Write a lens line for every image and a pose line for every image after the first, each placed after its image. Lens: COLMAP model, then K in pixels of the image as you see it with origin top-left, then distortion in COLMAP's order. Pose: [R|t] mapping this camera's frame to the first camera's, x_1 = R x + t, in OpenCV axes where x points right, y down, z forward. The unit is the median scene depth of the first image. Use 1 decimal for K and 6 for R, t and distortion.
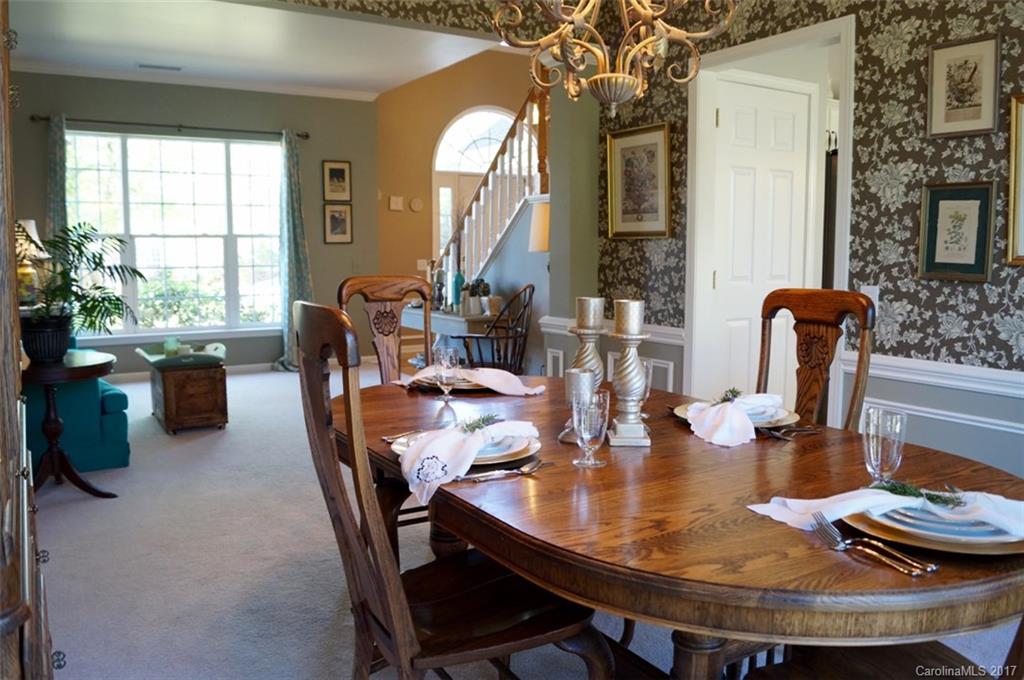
lens RADIAL K [[811.0, 0, 512.7], [0, 811.0, 338.6], [0, 0, 1]] dist [-0.069096, 0.007994]
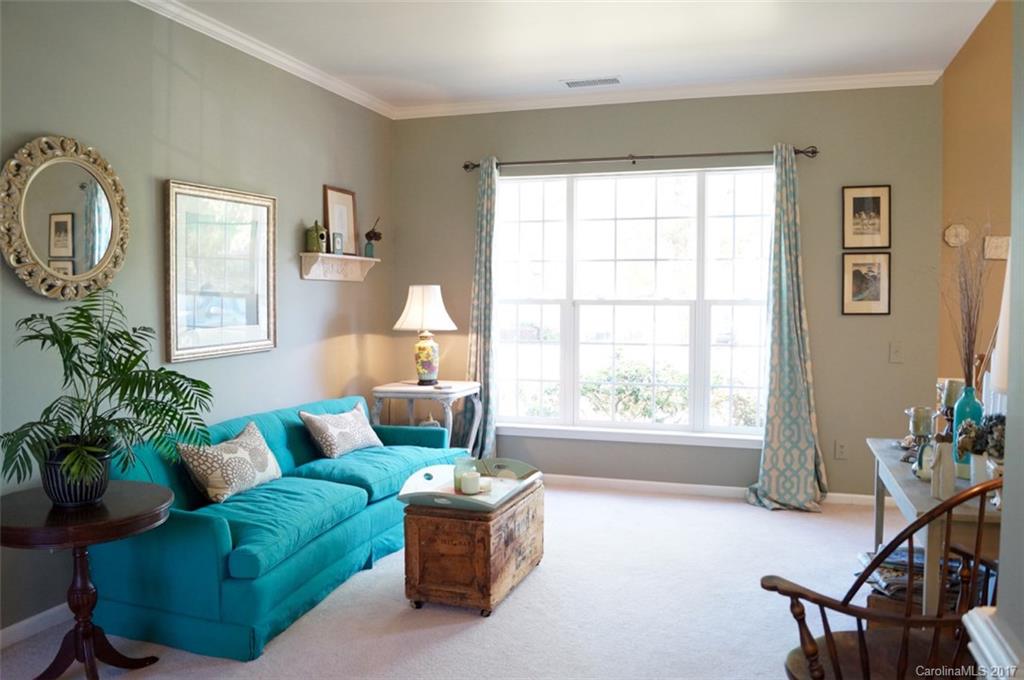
lens RADIAL K [[811.0, 0, 505.7], [0, 811.0, 338.1], [0, 0, 1]] dist [-0.069096, 0.007994]
pose [[0.642911, 0.037289, -0.765033, 0.087207], [-0.086183, 0.995993, -0.023879, -0.063508], [0.761077, 0.081285, 0.643548, 0.404241]]
